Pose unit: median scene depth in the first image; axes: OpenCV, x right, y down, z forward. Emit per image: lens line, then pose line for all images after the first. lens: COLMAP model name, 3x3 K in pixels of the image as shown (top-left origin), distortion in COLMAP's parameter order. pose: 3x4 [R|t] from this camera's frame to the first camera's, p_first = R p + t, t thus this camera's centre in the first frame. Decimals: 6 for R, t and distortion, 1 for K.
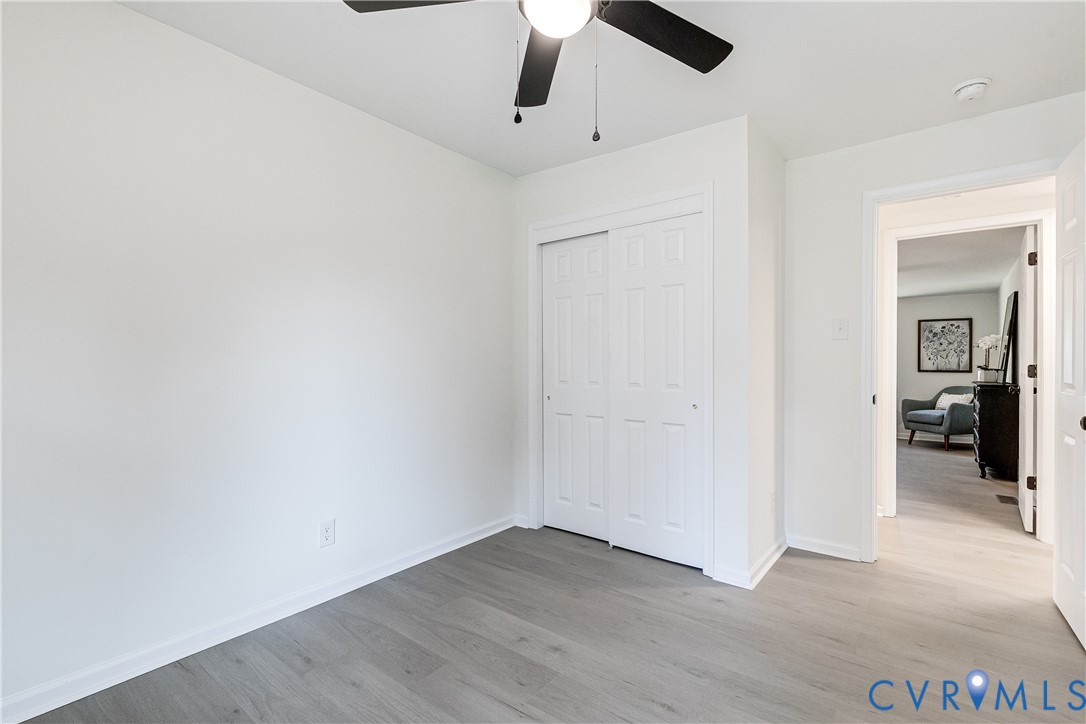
lens RADIAL K [[490.2, 0, 543.0], [0, 490.2, 362.0], [0, 0, 1]] dist [0.001148, 0.000170]
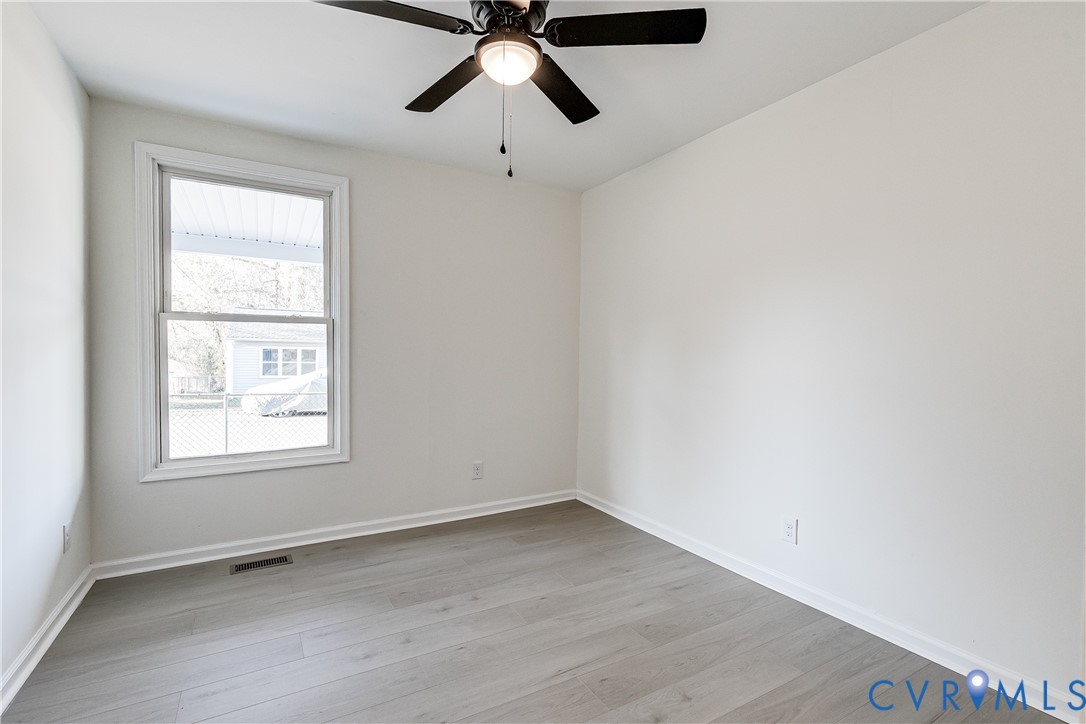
lens RADIAL K [[490.2, 0, 543.0], [0, 490.2, 362.0], [0, 0, 1]] dist [0.001148, 0.000170]
pose [[-0.365488, 0.000690, -0.930816, 0.812710], [-0.011459, 0.999921, 0.005240, 0.022732], [0.930746, 0.012581, -0.365451, 1.116926]]
